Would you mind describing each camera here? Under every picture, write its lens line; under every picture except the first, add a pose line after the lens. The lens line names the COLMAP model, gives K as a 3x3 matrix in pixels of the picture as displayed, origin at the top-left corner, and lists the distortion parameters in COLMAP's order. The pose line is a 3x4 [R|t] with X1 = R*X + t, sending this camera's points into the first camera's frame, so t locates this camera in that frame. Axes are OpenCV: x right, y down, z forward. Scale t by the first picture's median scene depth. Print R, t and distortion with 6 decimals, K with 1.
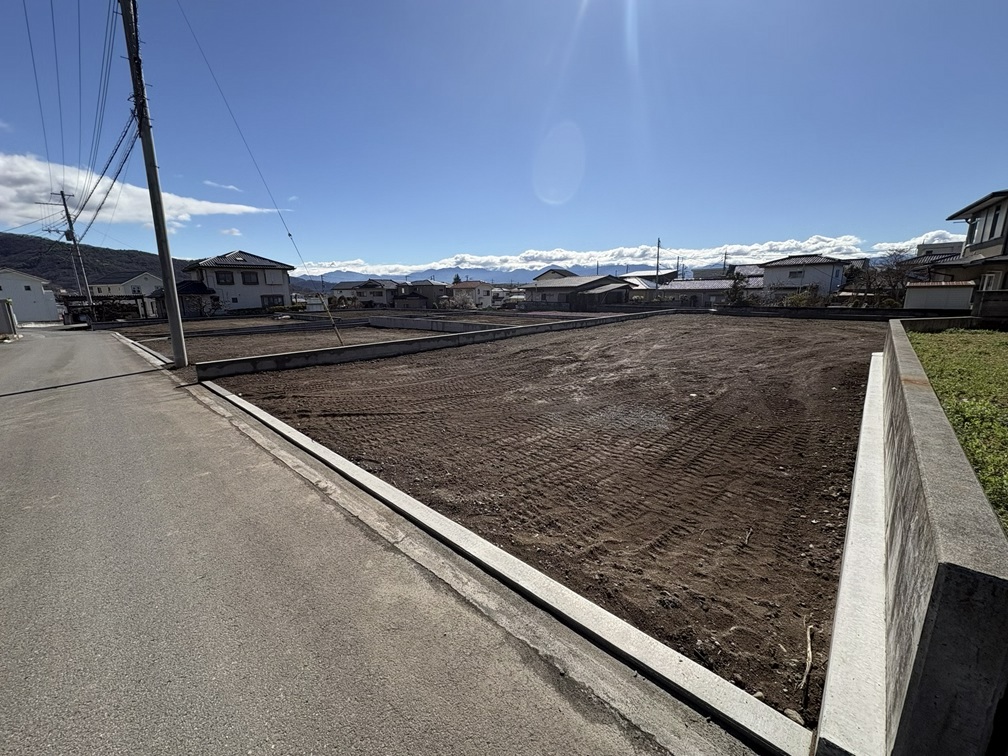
lens RADIAL K [[401.2, 0, 506.7], [0, 401.2, 375.4], [0, 0, 1]] dist [0.002904, 0.000369]
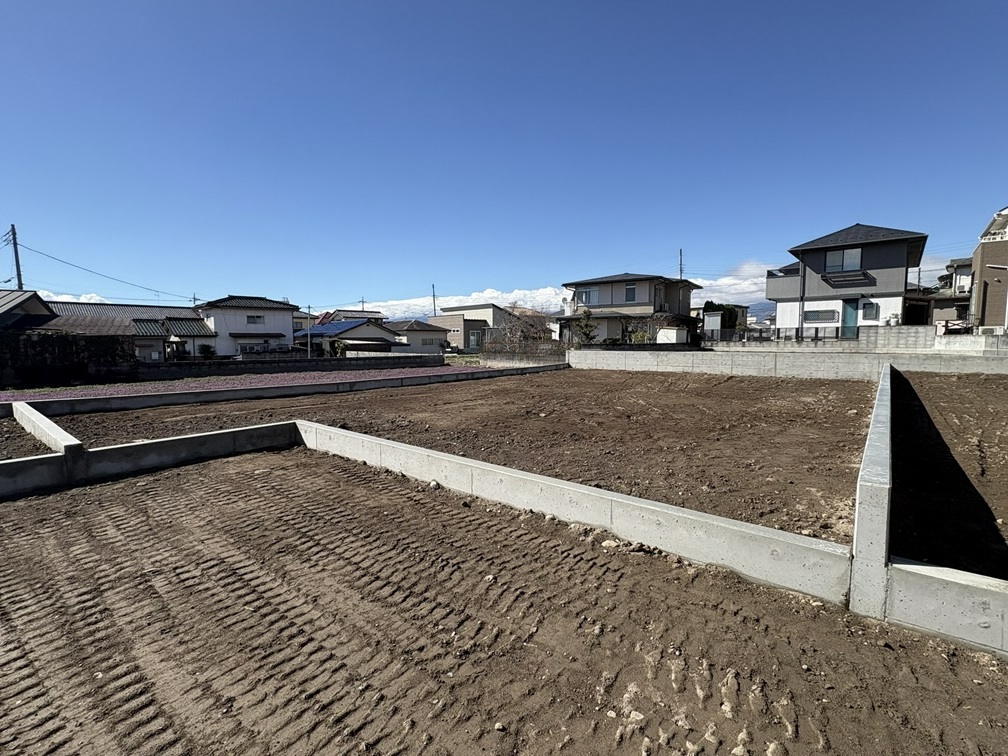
lens RADIAL K [[464.4, 0, 505.0], [0, 464.4, 376.9], [0, 0, 1]] dist [-0.000319, -0.000248]
pose [[-0.076475, -0.062901, 0.995085, -0.205860], [0.212874, 0.973967, 0.077926, -0.089866], [-0.974082, 0.217787, -0.061094, 0.506076]]
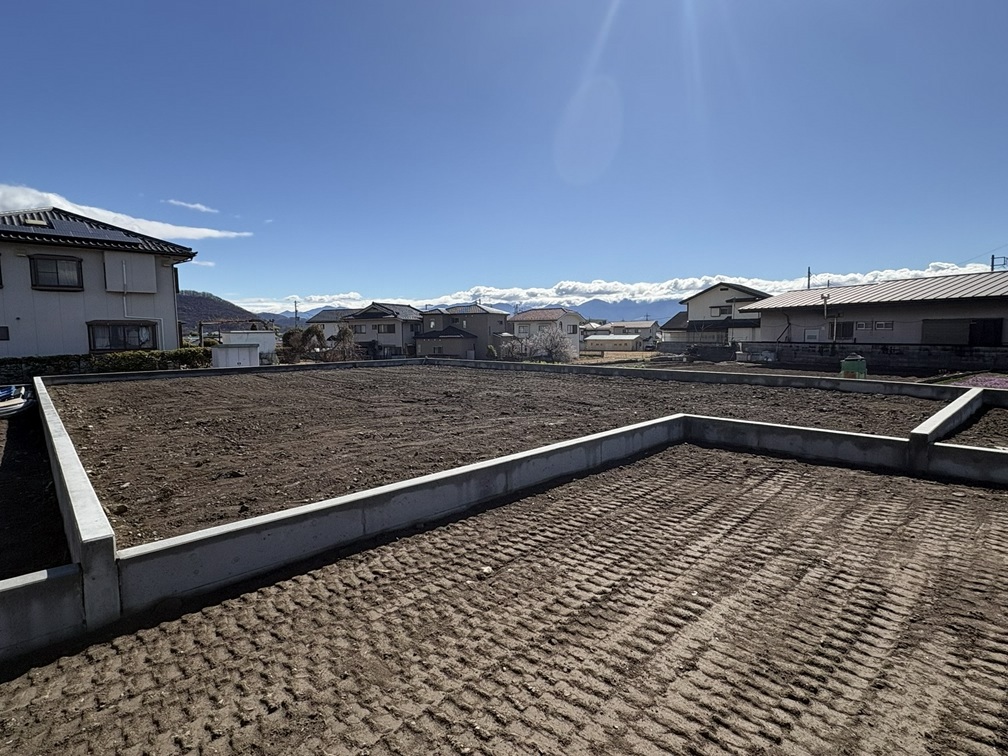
lens RADIAL K [[521.6, 0, 506.4], [0, 521.6, 379.7], [0, 0, 1]] dist [-0.003369, -0.001168]
pose [[0.998320, 0.008759, -0.057267, -0.179200], [-0.015293, 0.993286, -0.114670, -0.084918], [0.055878, 0.115353, 0.991752, 0.479501]]
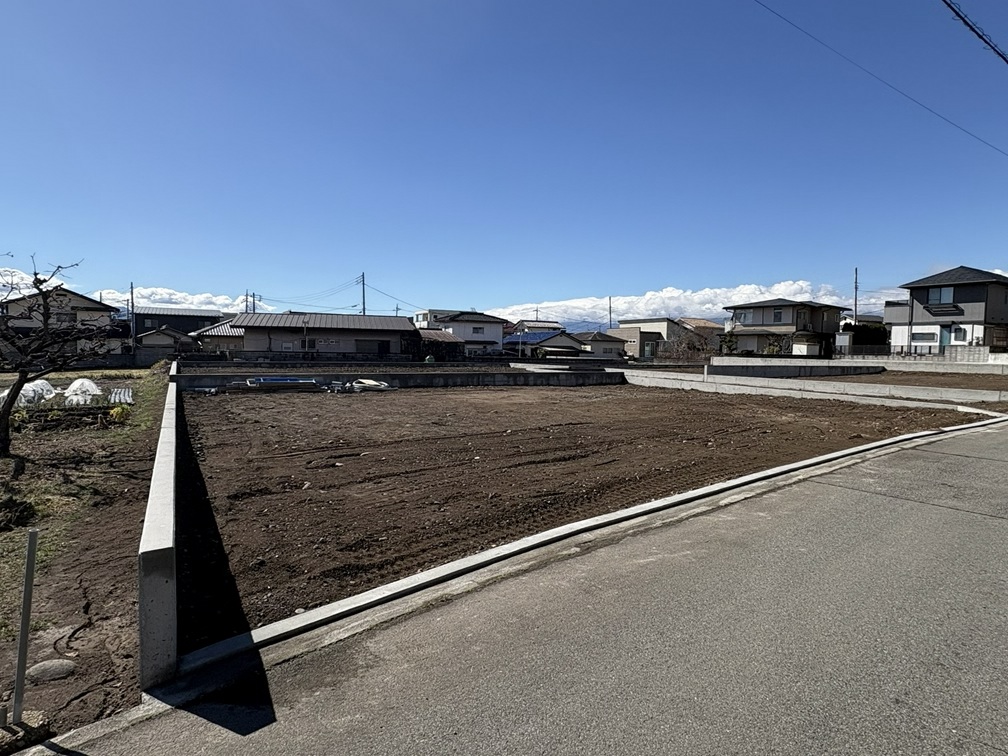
lens RADIAL K [[585.5, 0, 509.4], [0, 585.5, 372.4], [0, 0, 1]] dist [0.004175, -0.000274]
pose [[0.215556, -0.018194, 0.976322, -0.632518], [0.179641, 0.983501, -0.021334, -0.081289], [-0.959825, 0.179986, 0.215268, 0.520241]]
